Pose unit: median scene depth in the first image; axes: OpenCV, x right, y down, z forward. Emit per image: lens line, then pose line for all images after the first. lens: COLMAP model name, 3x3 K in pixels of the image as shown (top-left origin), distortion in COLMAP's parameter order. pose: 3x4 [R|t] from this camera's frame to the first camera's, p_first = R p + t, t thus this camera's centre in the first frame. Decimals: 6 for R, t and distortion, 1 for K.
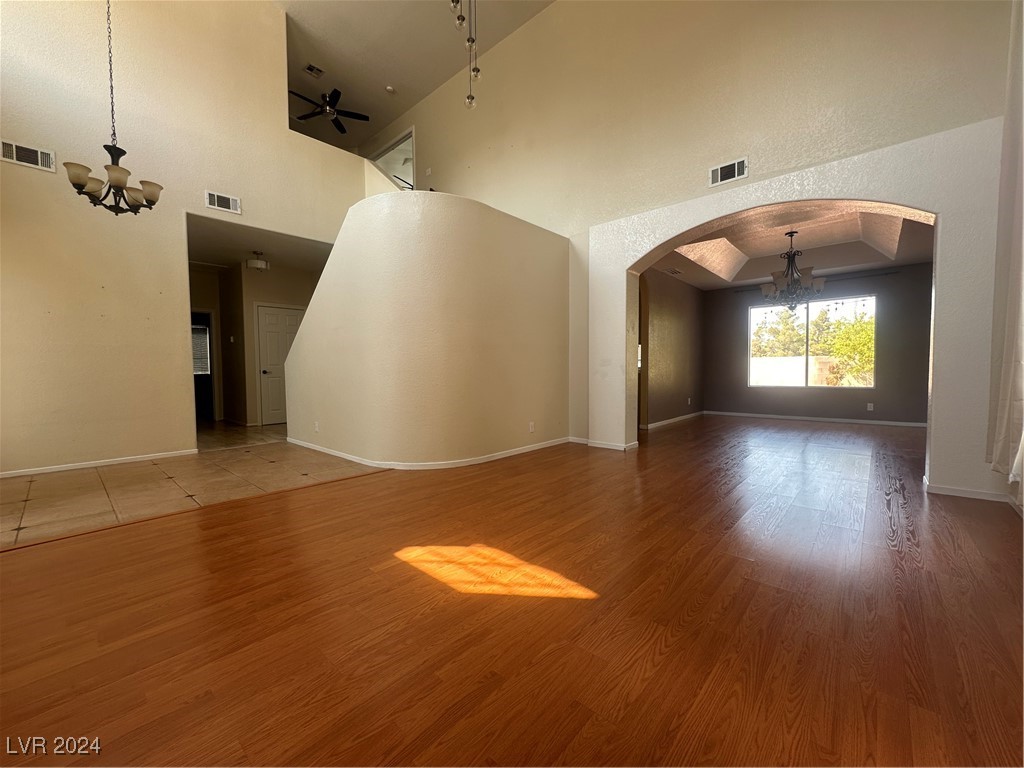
lens RADIAL K [[409.5, 0, 510.5], [0, 409.5, 382.4], [0, 0, 1]] dist [-0.002336, 0.000879]
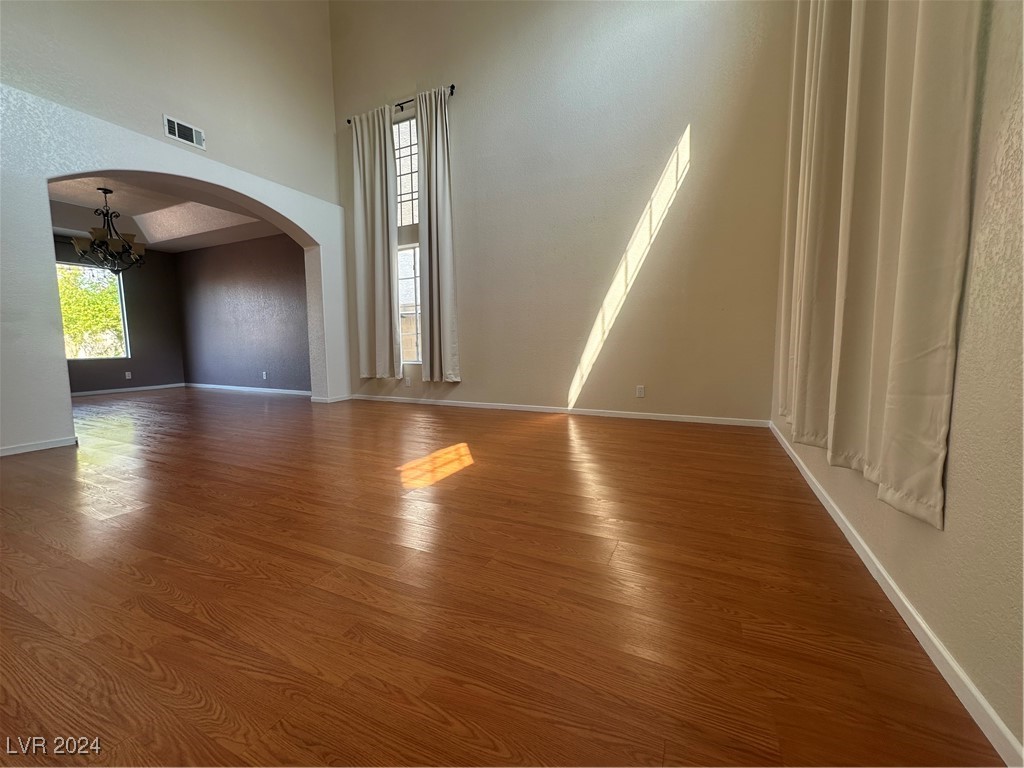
lens RADIAL K [[409.5, 0, 511.4], [0, 409.5, 380.4], [0, 0, 1]] dist [-0.002336, 0.000879]
pose [[-0.283392, -0.077721, 0.955850, -1.329981], [0.047385, 0.994358, 0.094901, 0.059826], [-0.957833, 0.072187, -0.278110, 1.061962]]
